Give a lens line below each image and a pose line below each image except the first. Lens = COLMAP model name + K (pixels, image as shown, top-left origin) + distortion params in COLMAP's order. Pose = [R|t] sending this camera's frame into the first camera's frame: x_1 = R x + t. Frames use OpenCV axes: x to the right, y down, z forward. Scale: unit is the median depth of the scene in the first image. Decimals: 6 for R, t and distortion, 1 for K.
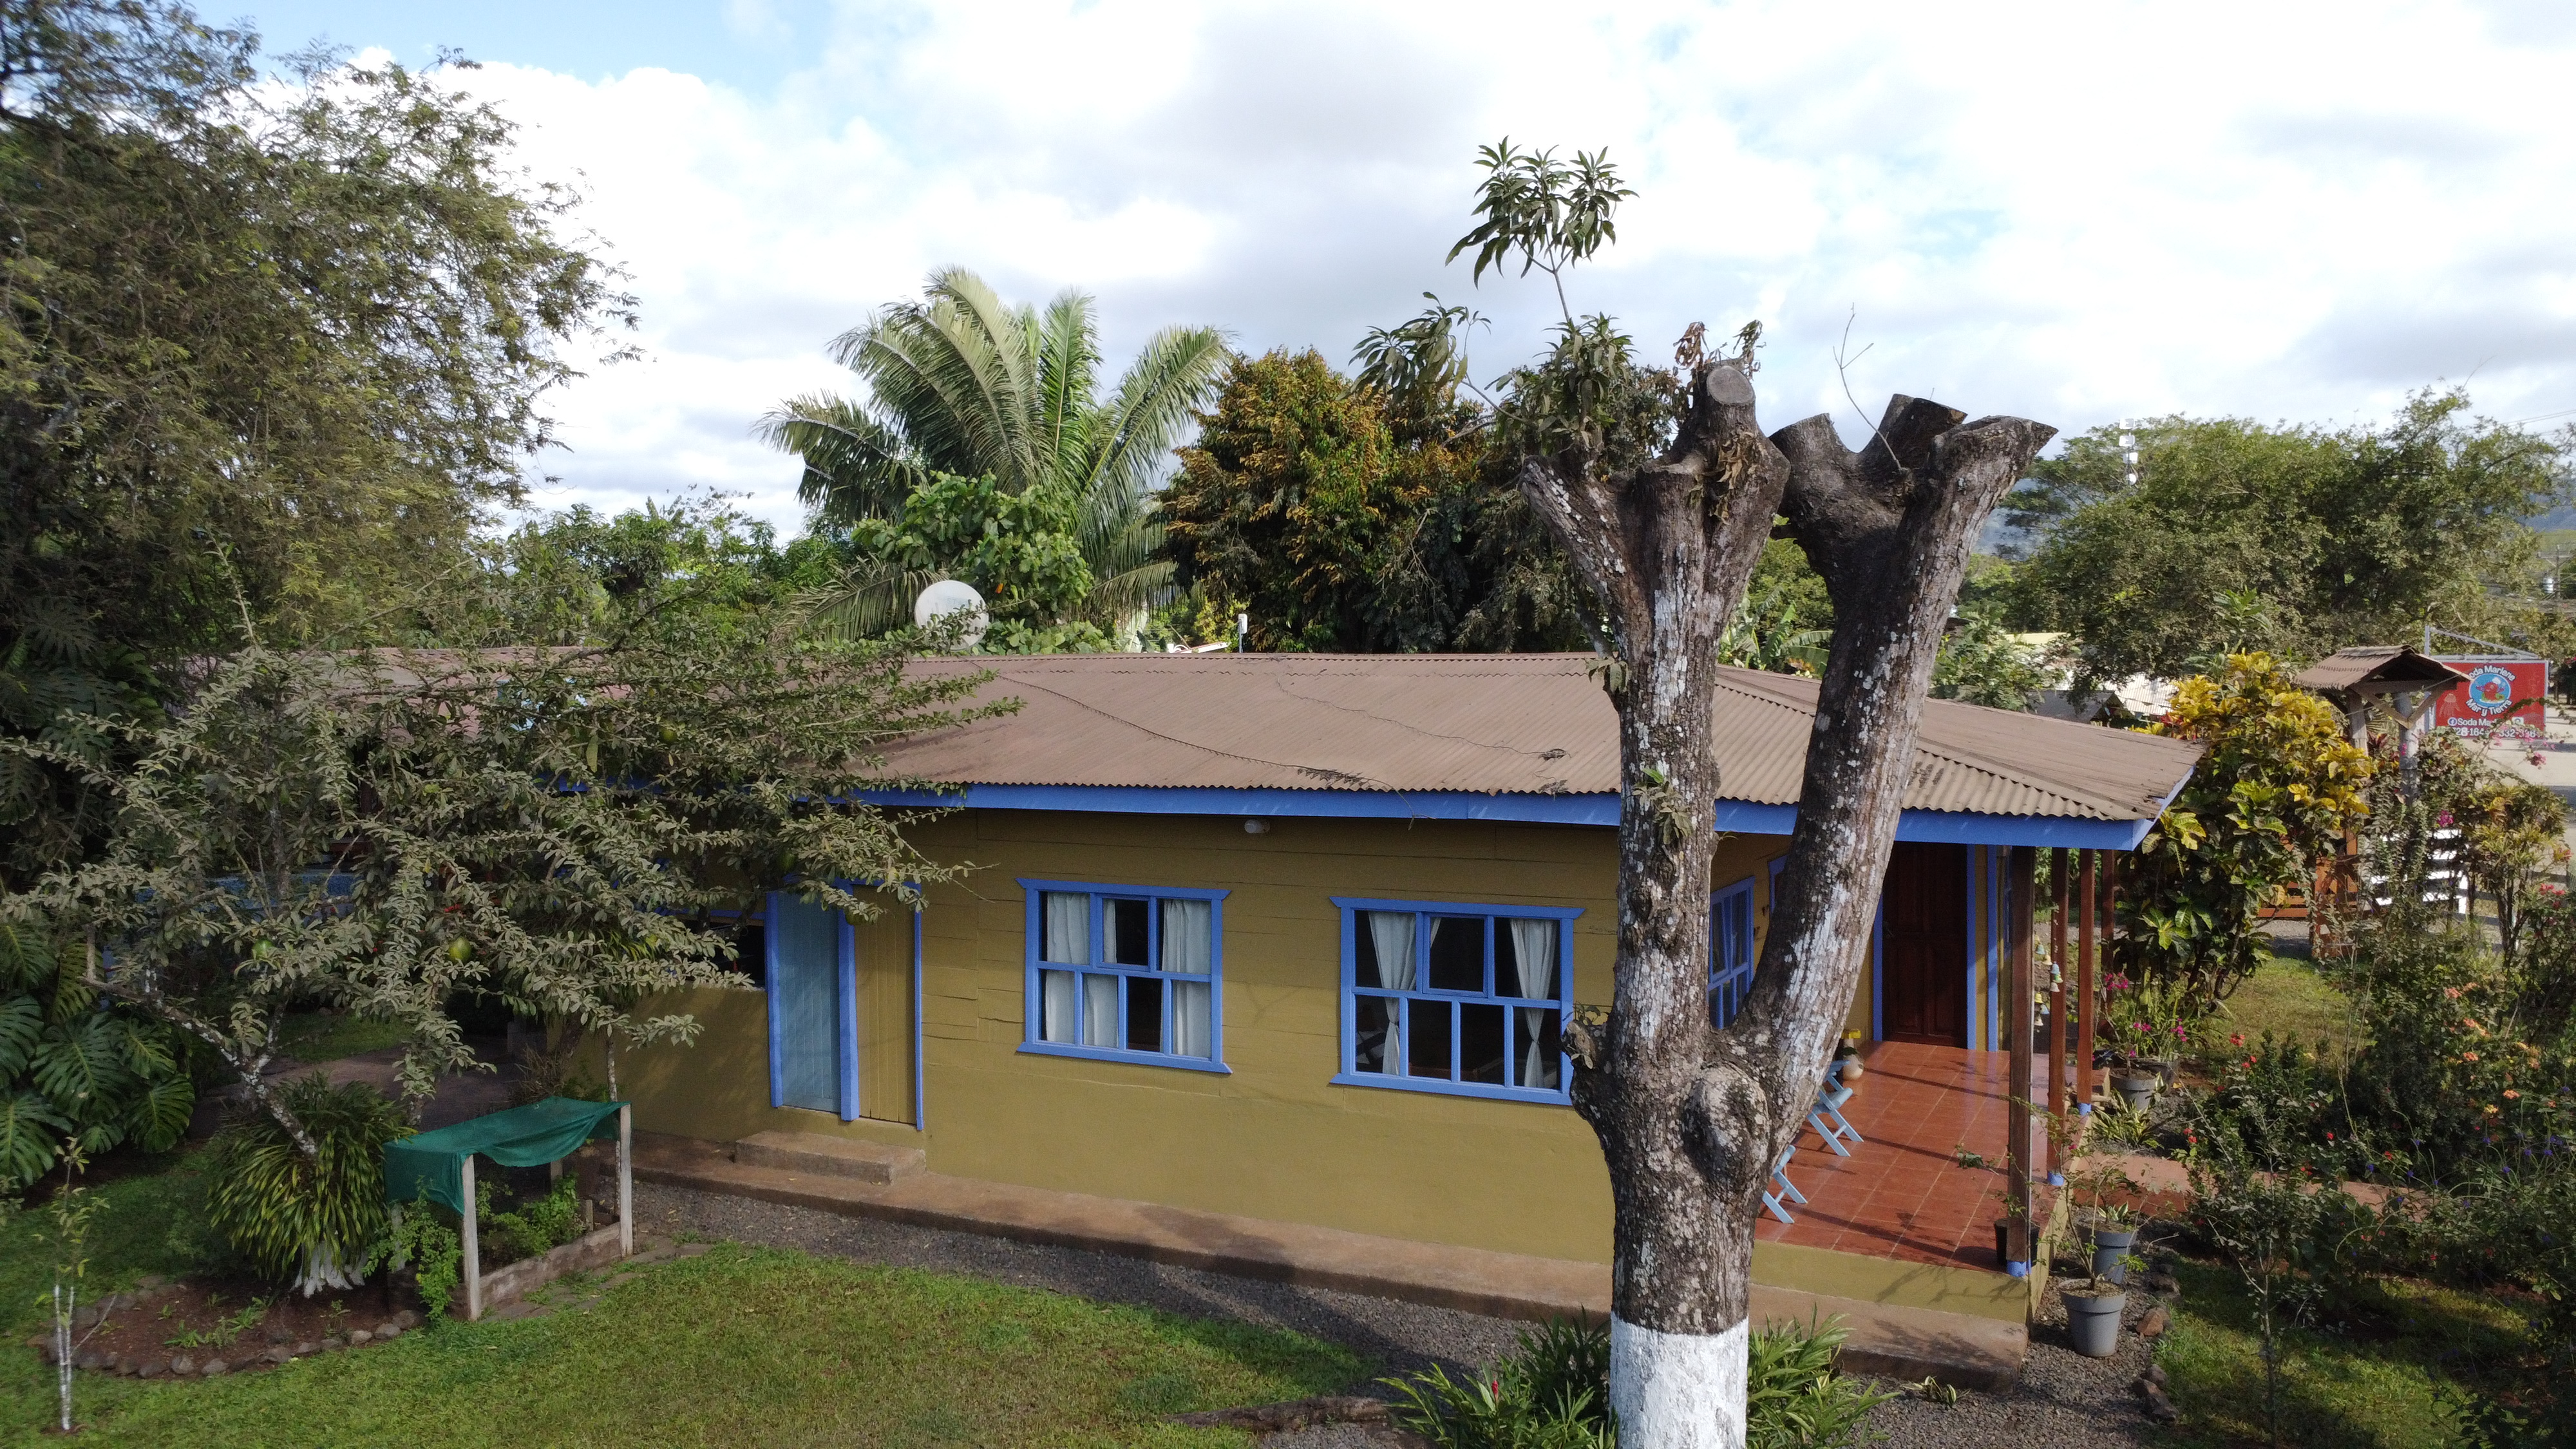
lens RADIAL K [[1909.3, 0, 1294.2], [0, 1909.3, 723.5], [0, 0, 1]] dist [-0.015511, -0.023124]
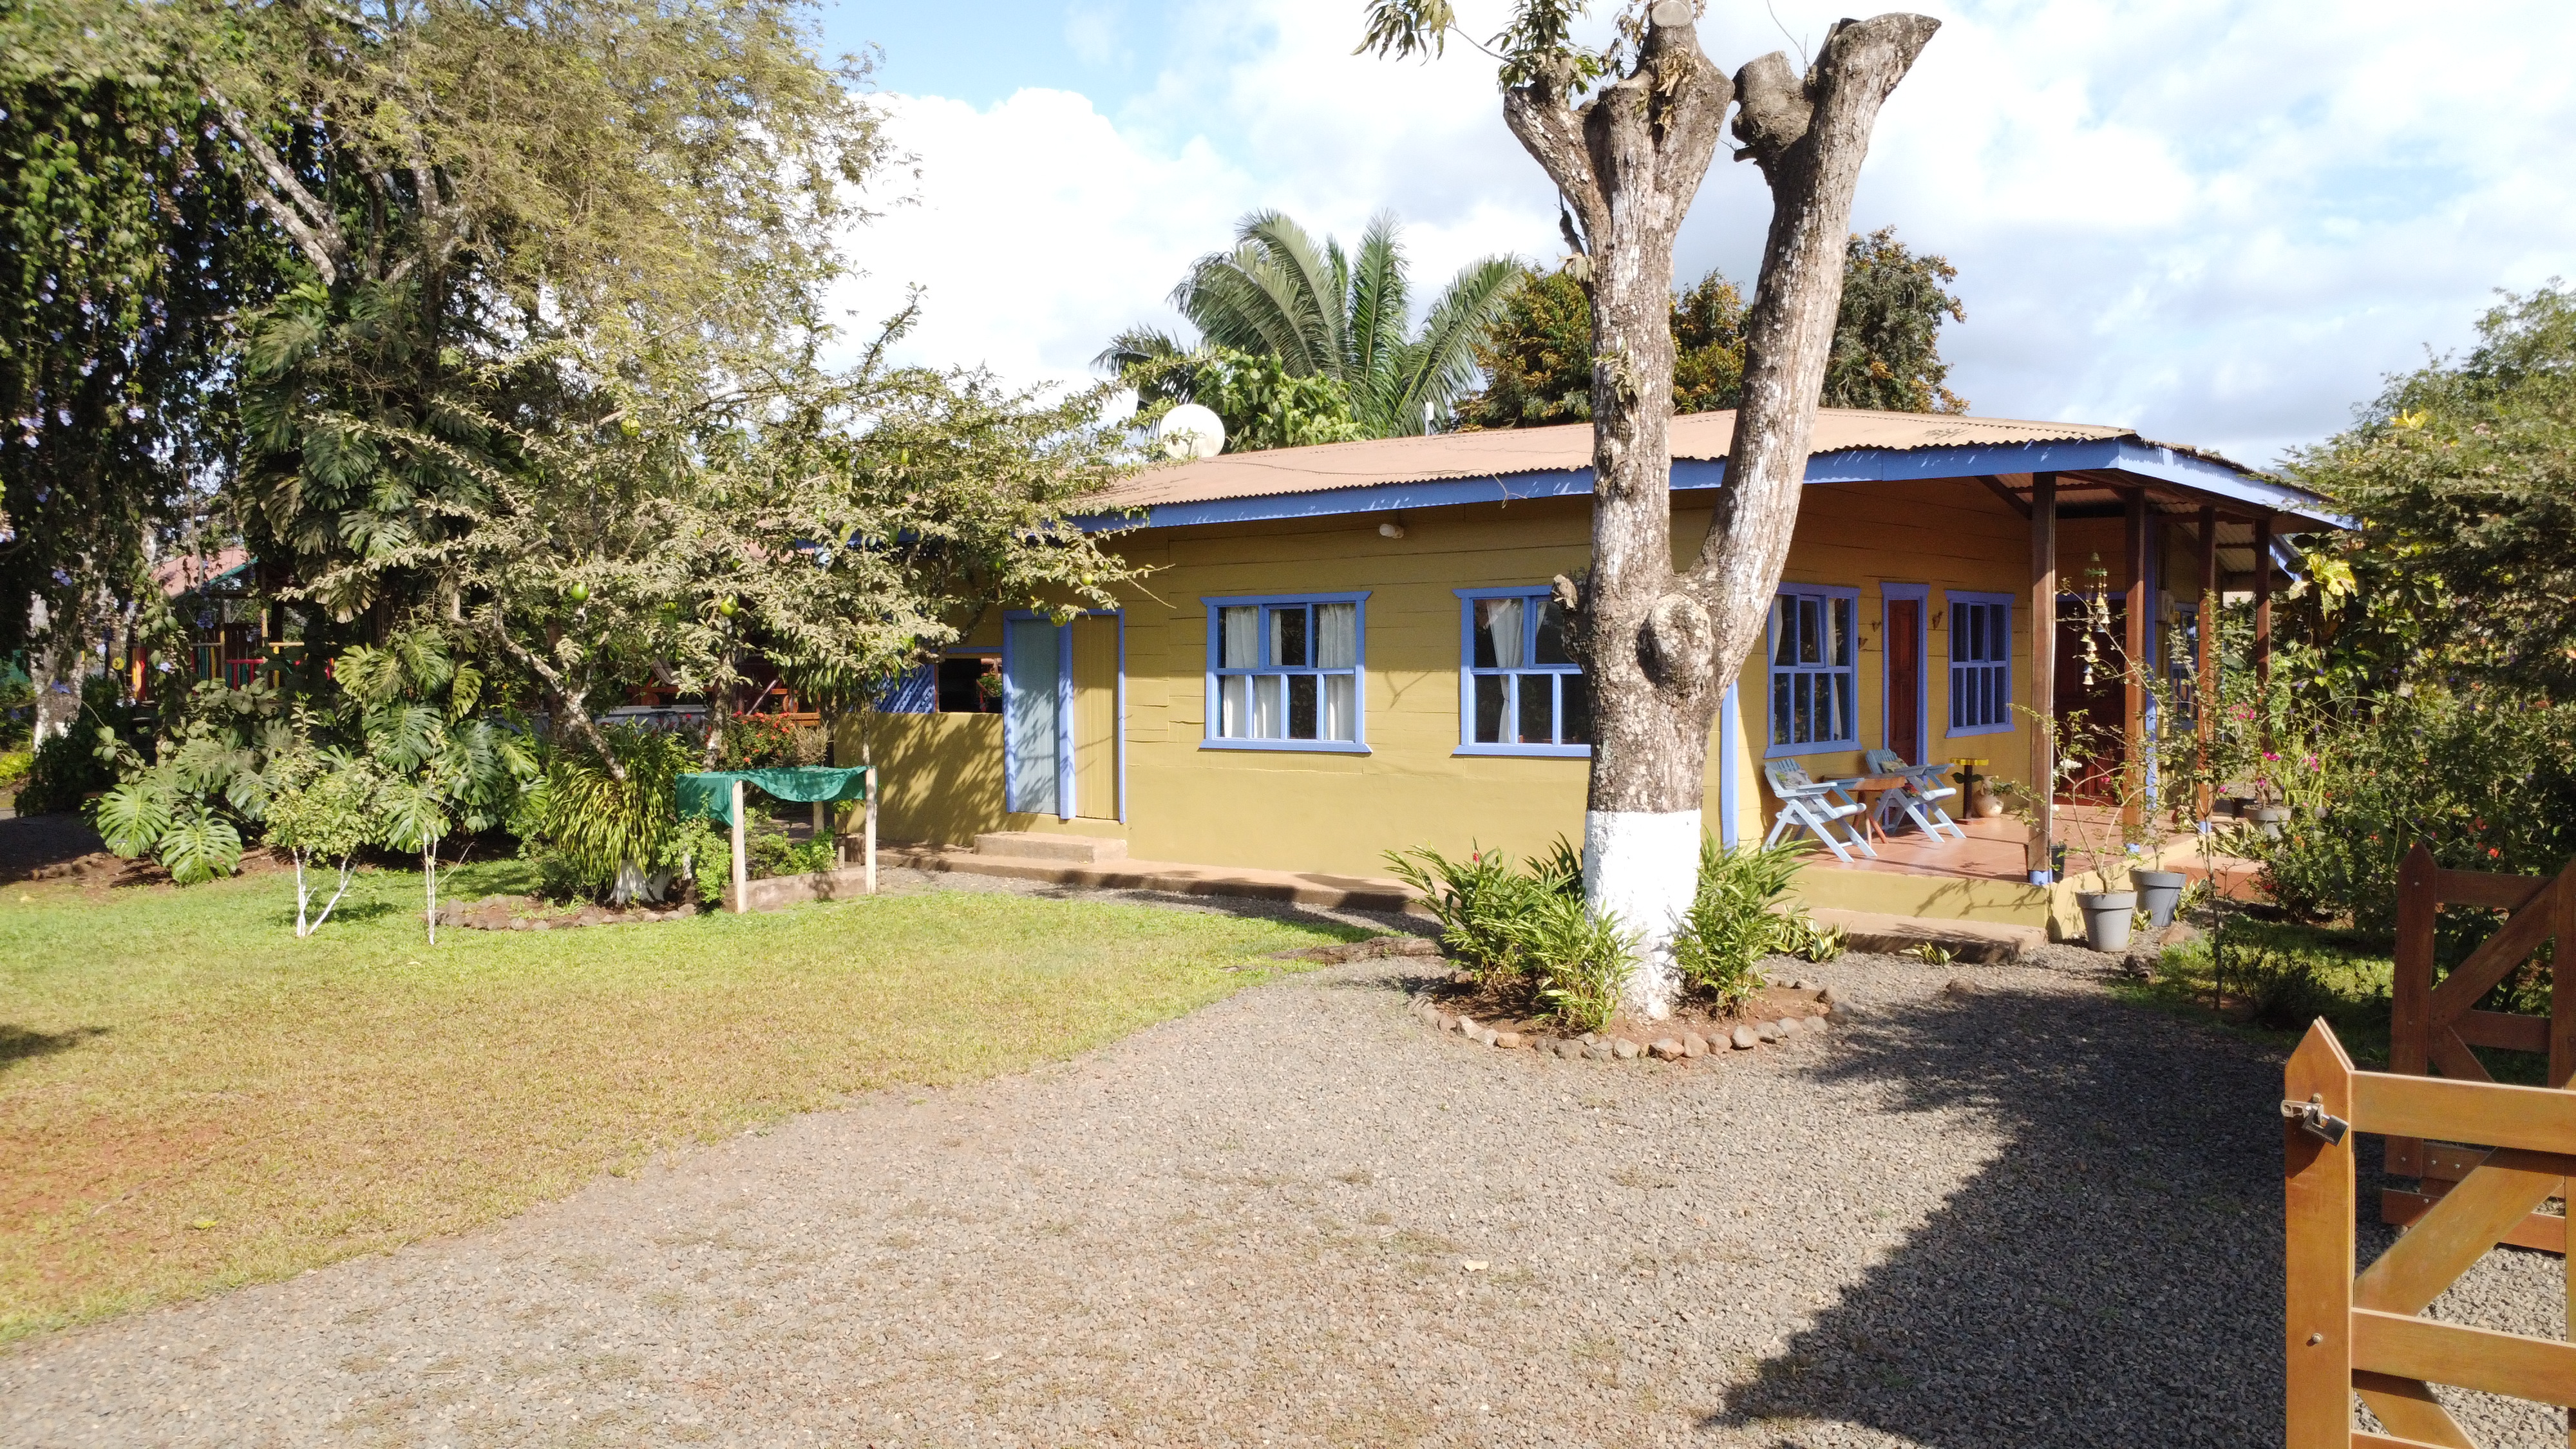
lens RADIAL K [[1909.3, 0, 1294.9], [0, 1909.3, 713.9], [0, 0, 1]] dist [-0.015511, -0.023124]
pose [[0.981145, 0.005137, -0.193207, 0.172293], [-0.006365, 0.999963, -0.005736, 0.202254], [0.193170, 0.006858, 0.981141, -0.158838]]
